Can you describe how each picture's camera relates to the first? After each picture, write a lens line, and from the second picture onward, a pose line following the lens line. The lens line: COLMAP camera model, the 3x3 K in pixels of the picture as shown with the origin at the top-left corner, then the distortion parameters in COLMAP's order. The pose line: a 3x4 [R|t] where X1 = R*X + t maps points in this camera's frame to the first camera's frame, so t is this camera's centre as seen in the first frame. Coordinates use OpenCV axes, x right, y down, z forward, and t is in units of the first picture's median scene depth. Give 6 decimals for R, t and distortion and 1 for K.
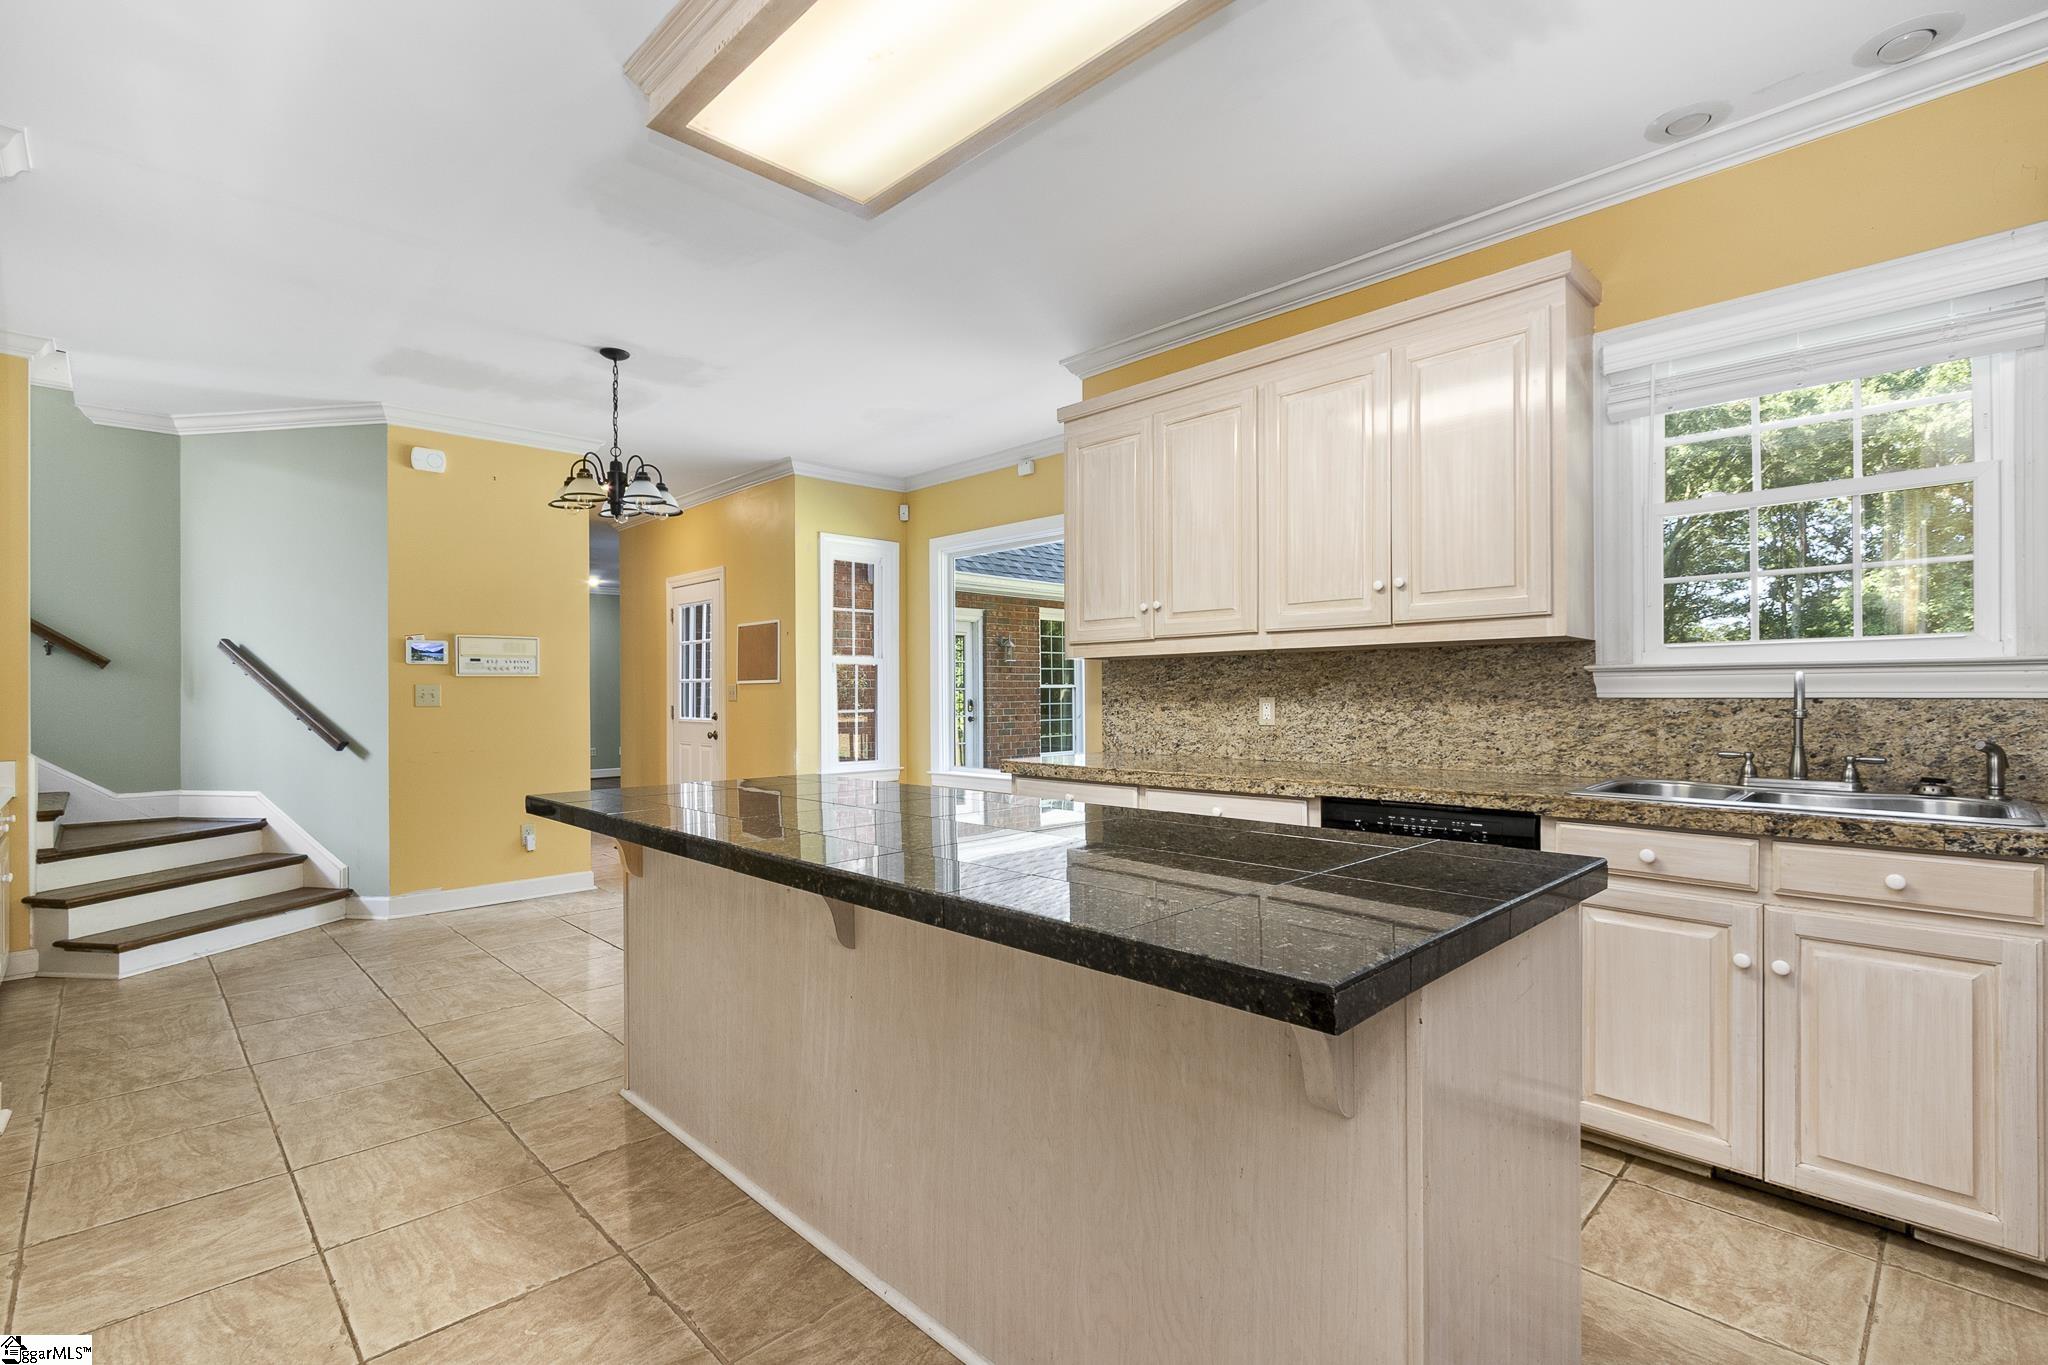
lens RADIAL K [[929.1, 0, 1013.3], [0, 929.1, 700.0], [0, 0, 1]] dist [0.002358, -0.001064]
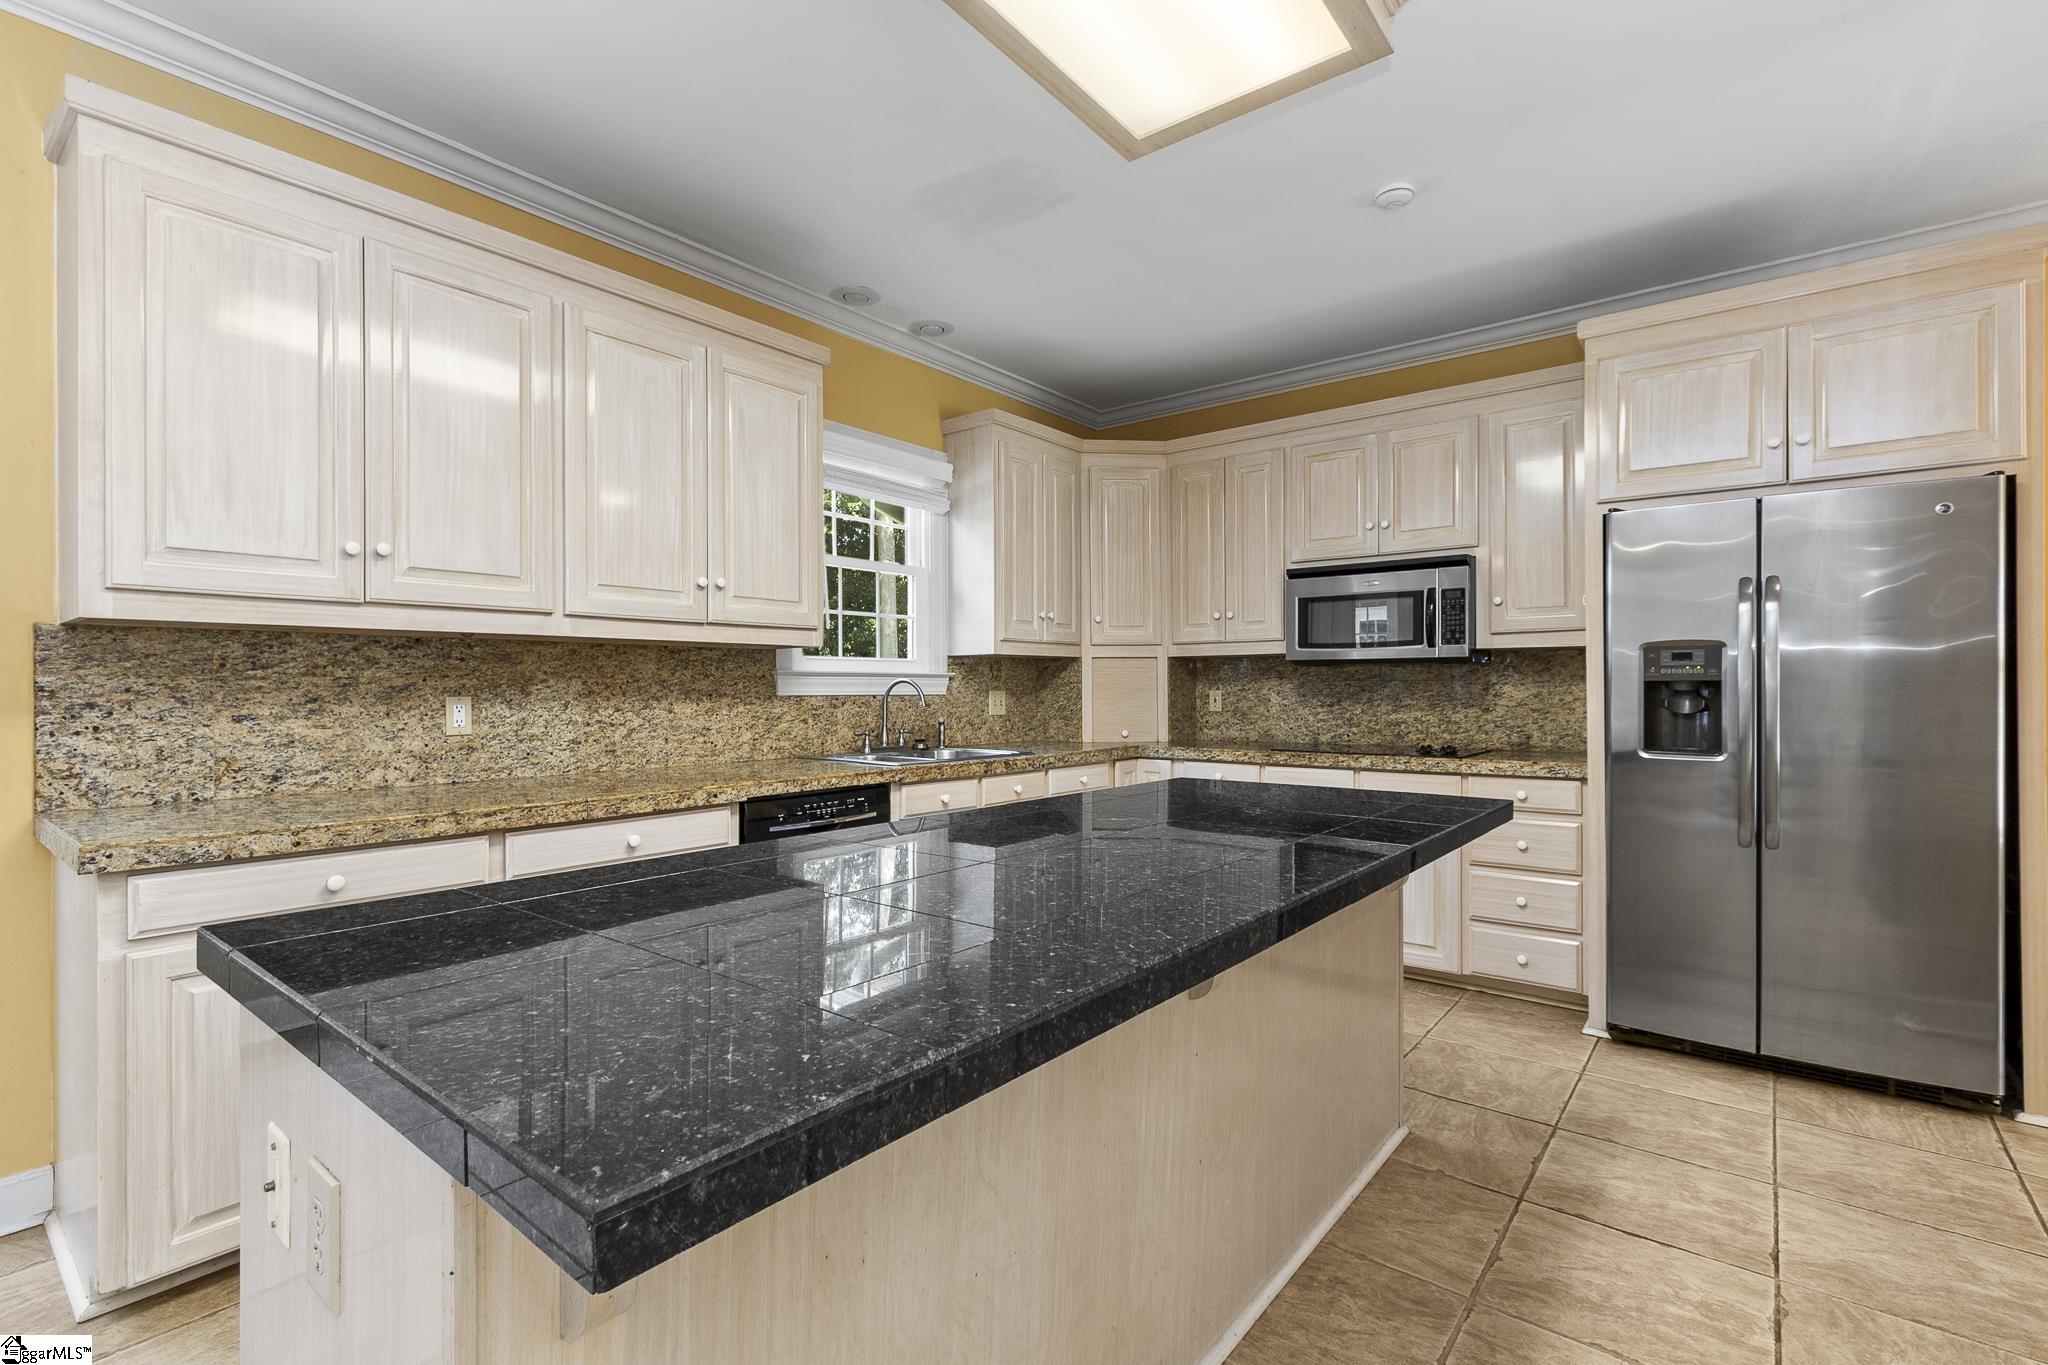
lens RADIAL K [[929.1, 0, 1015.6], [0, 929.1, 683.5], [0, 0, 1]] dist [0.002358, -0.001064]
pose [[-0.109813, 0.010638, 0.993895, -0.572496], [0.007425, 0.999924, -0.009882, -0.003343], [-0.993925, 0.006295, -0.109884, 0.721218]]
